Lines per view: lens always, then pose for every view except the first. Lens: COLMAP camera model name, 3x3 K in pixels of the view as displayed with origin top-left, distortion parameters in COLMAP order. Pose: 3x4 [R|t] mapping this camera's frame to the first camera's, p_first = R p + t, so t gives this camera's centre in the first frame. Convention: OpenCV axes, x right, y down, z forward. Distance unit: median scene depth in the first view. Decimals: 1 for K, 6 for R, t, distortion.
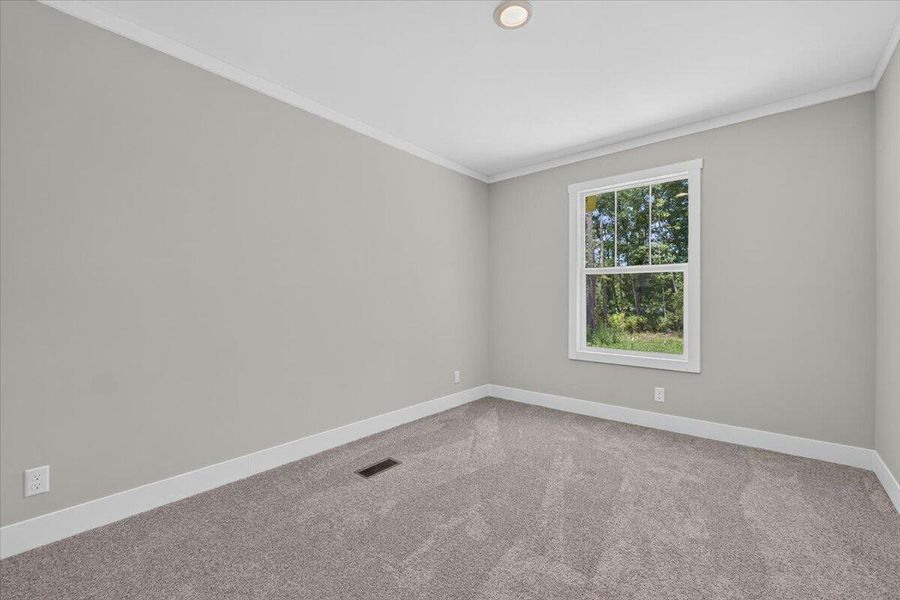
lens RADIAL K [[380.3, 0, 449.7], [0, 380.3, 297.8], [0, 0, 1]] dist [-0.010127, -0.000256]
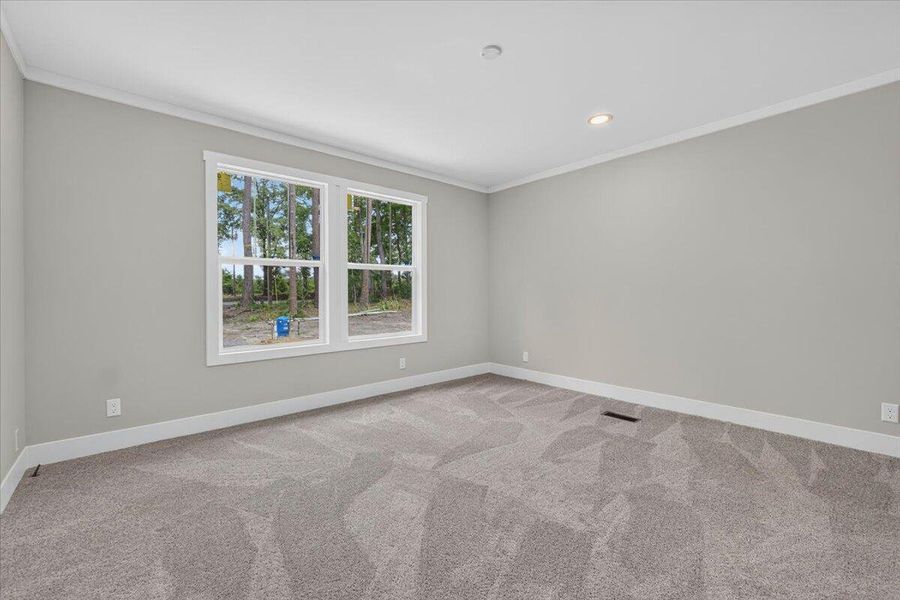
lens RADIAL K [[380.3, 0, 449.8], [0, 380.3, 299.6], [0, 0, 1]] dist [-0.010127, -0.000256]
pose [[0.105934, -0.023640, 0.994092, -0.560814], [0.003512, 0.999720, 0.023399, 0.000766], [-0.994367, 0.001012, 0.105987, 0.520843]]
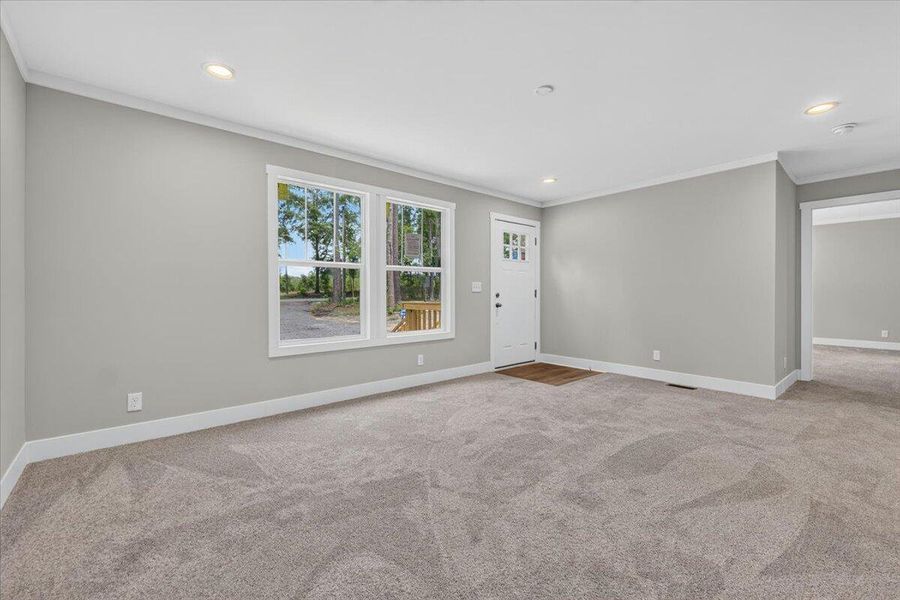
lens RADIAL K [[380.3, 0, 441.4], [0, 380.3, 289.7], [0, 0, 1]] dist [-0.010127, -0.000256]
pose [[0.118597, 0.003390, 0.992937, -0.657739], [-0.003277, 0.999990, -0.003022, 0.001391], [-0.992937, -0.002895, 0.118607, 0.607179]]
